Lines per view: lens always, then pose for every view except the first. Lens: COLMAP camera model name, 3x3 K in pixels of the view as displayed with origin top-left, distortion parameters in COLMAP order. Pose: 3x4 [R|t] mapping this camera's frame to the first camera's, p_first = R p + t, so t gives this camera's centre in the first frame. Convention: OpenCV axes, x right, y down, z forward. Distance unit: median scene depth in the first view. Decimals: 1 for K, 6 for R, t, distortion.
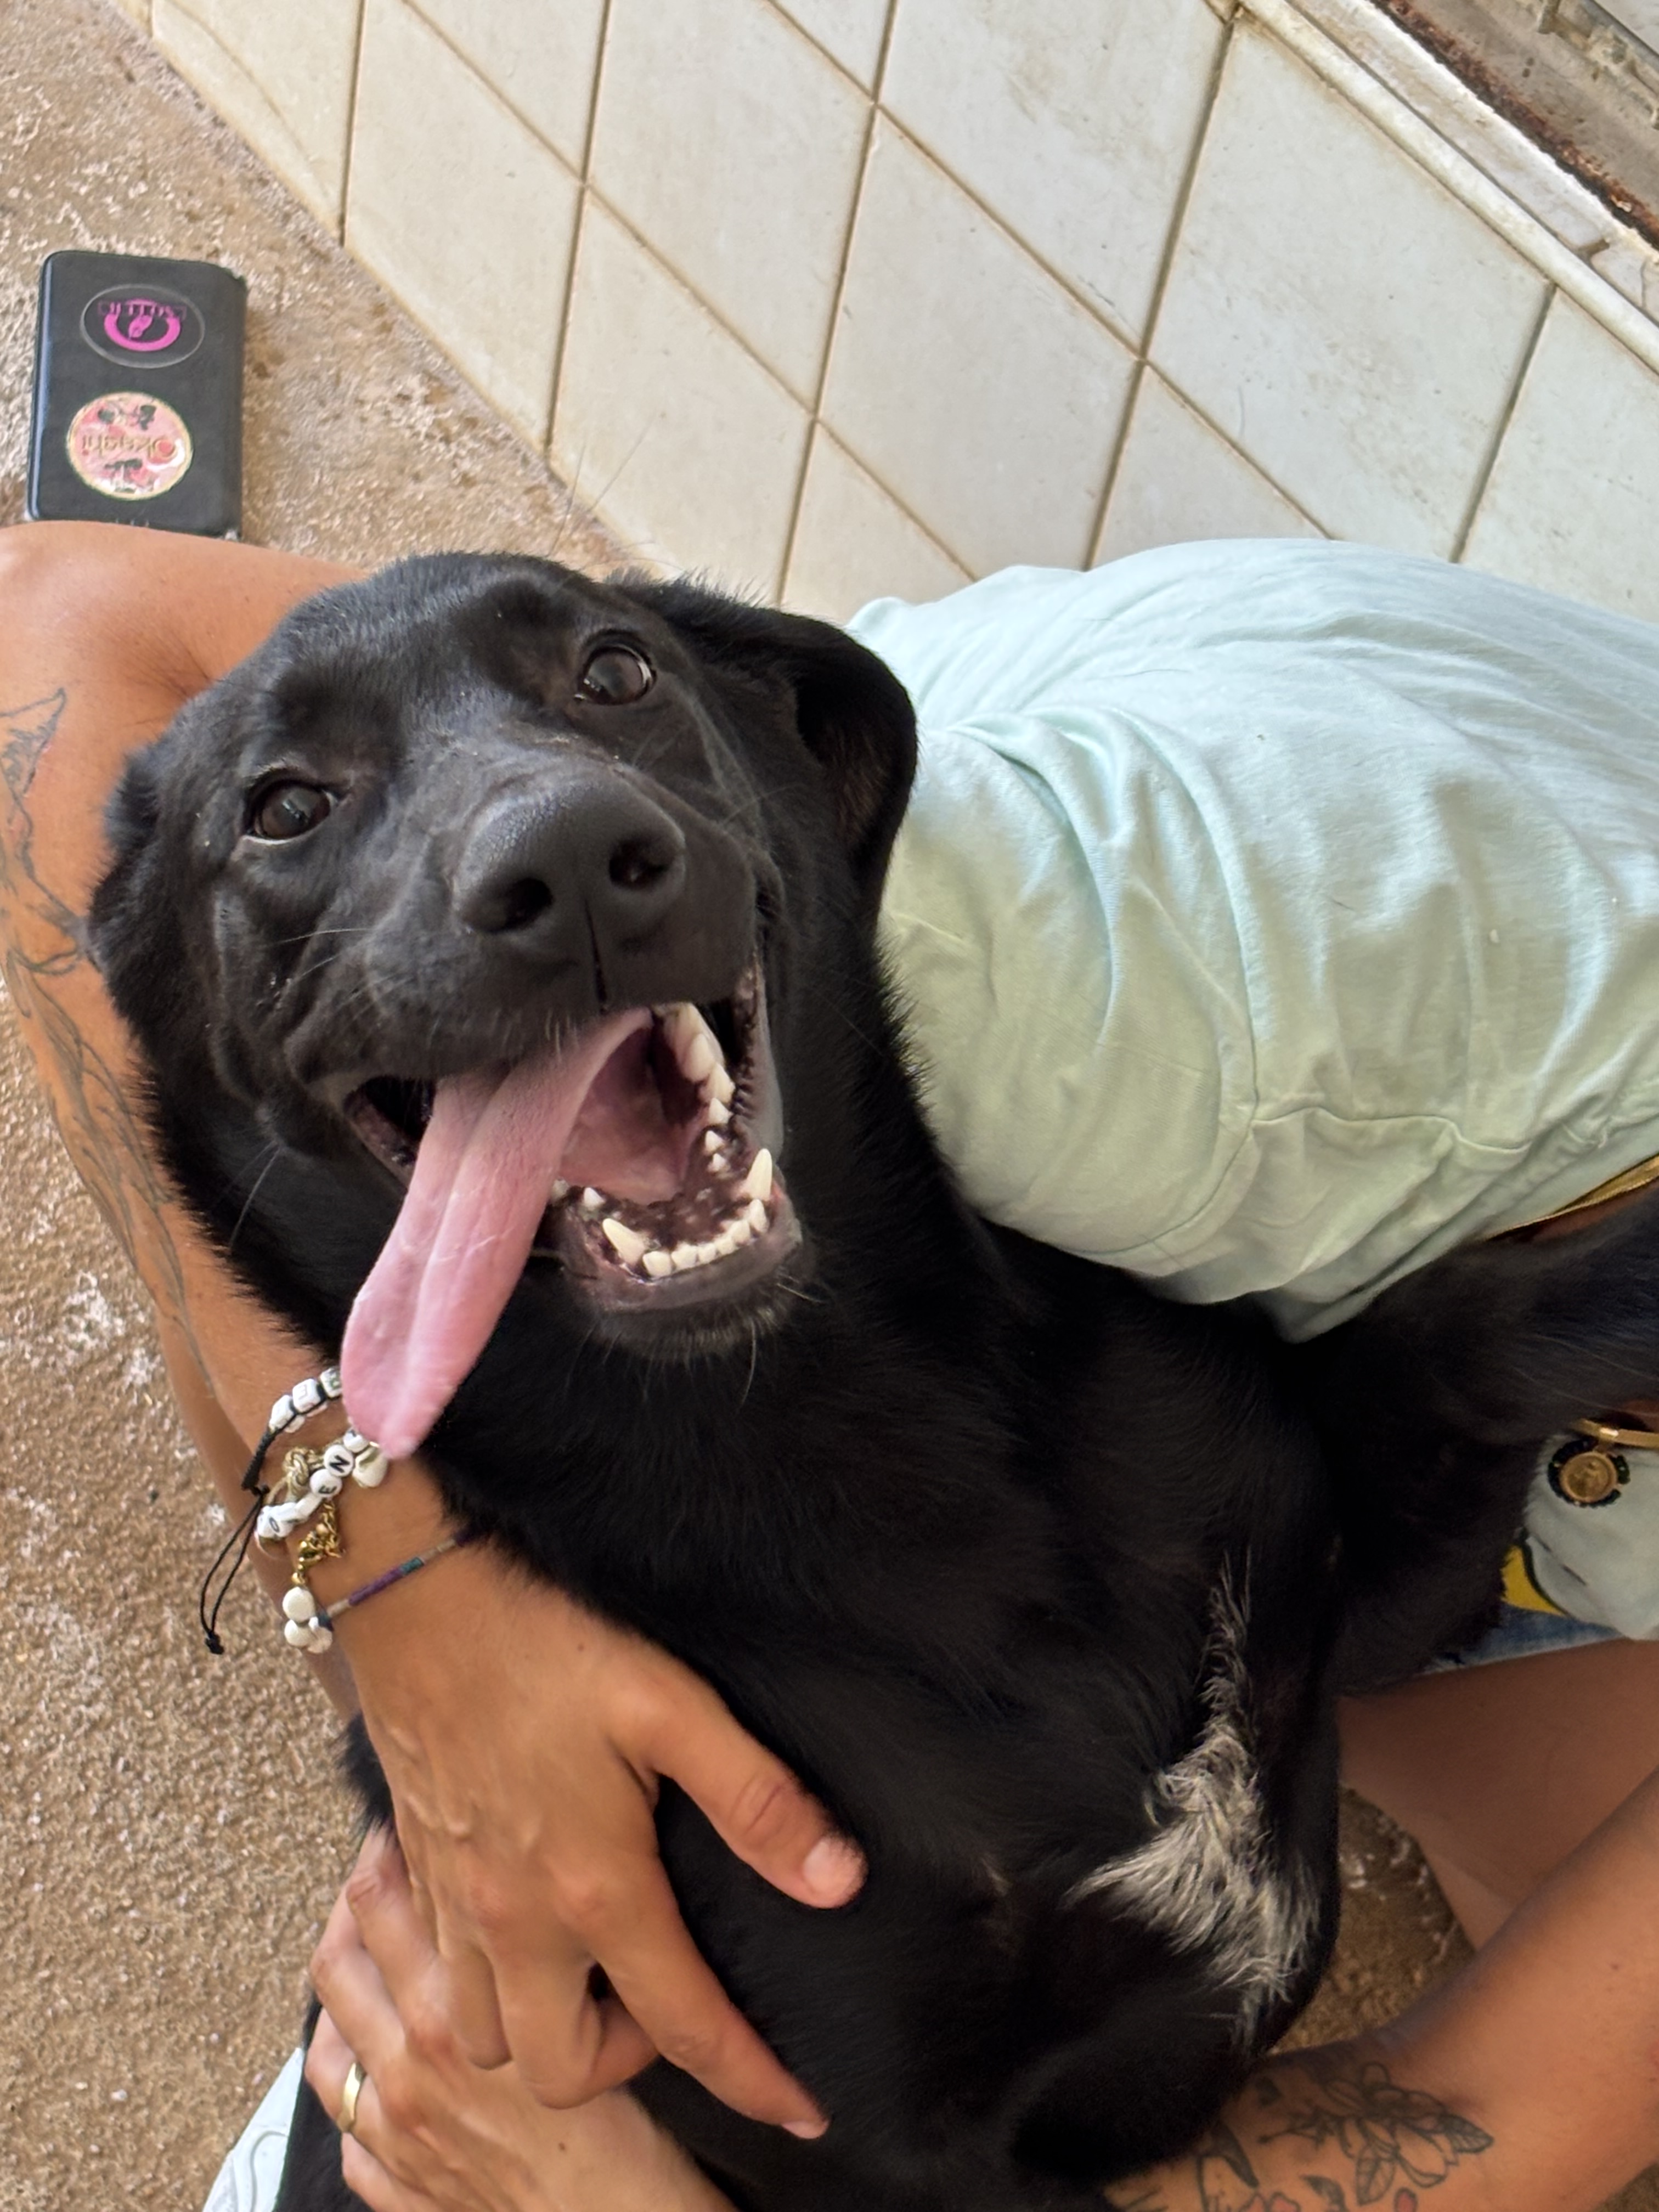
lens RADIAL K [[4679.9, 0, 894.9], [0, 4679.9, 1163.0], [0, 0, 1]] dist [0.104249, 0.000000]
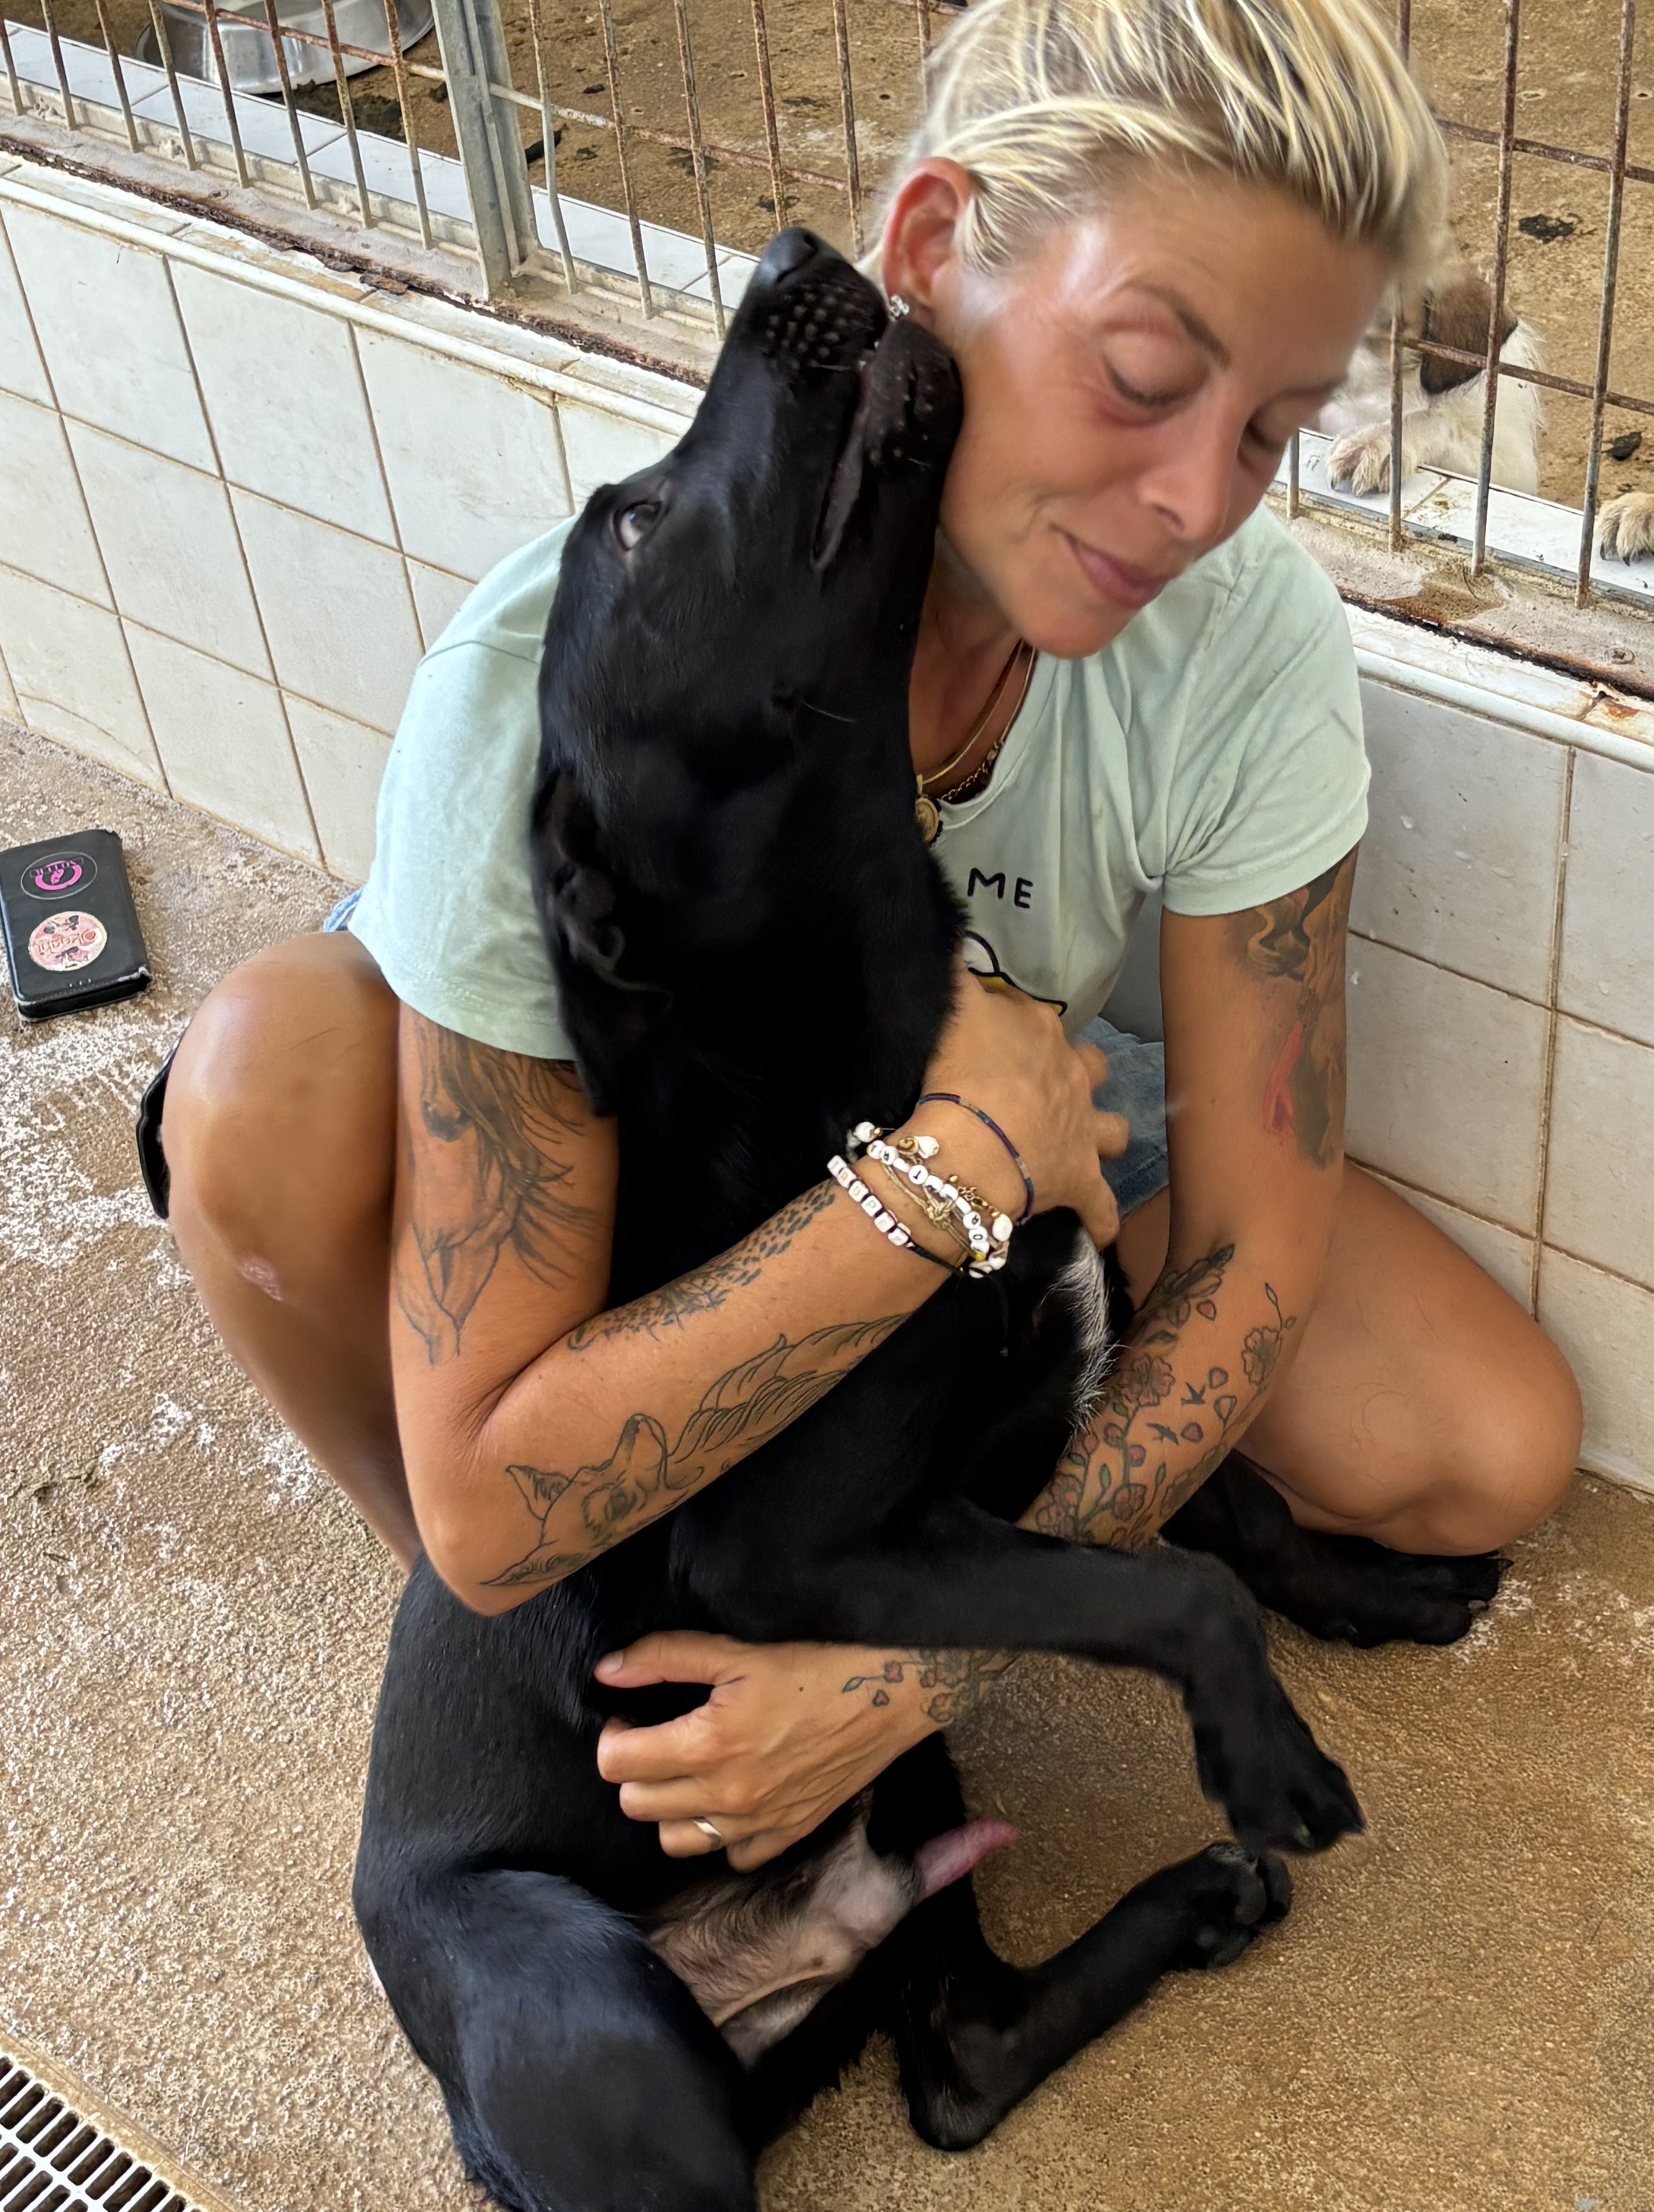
lens RADIAL K [[3301.8, 0, 895.7], [0, 3301.8, 1114.2], [0, 0, 1]] dist [0.055403, 0.000000]
pose [[0.943377, -0.331524, 0.011524, 0.079496], [0.329715, 0.933279, -0.142401, 0.176824], [0.036454, 0.138138, 0.989742, -0.105665]]
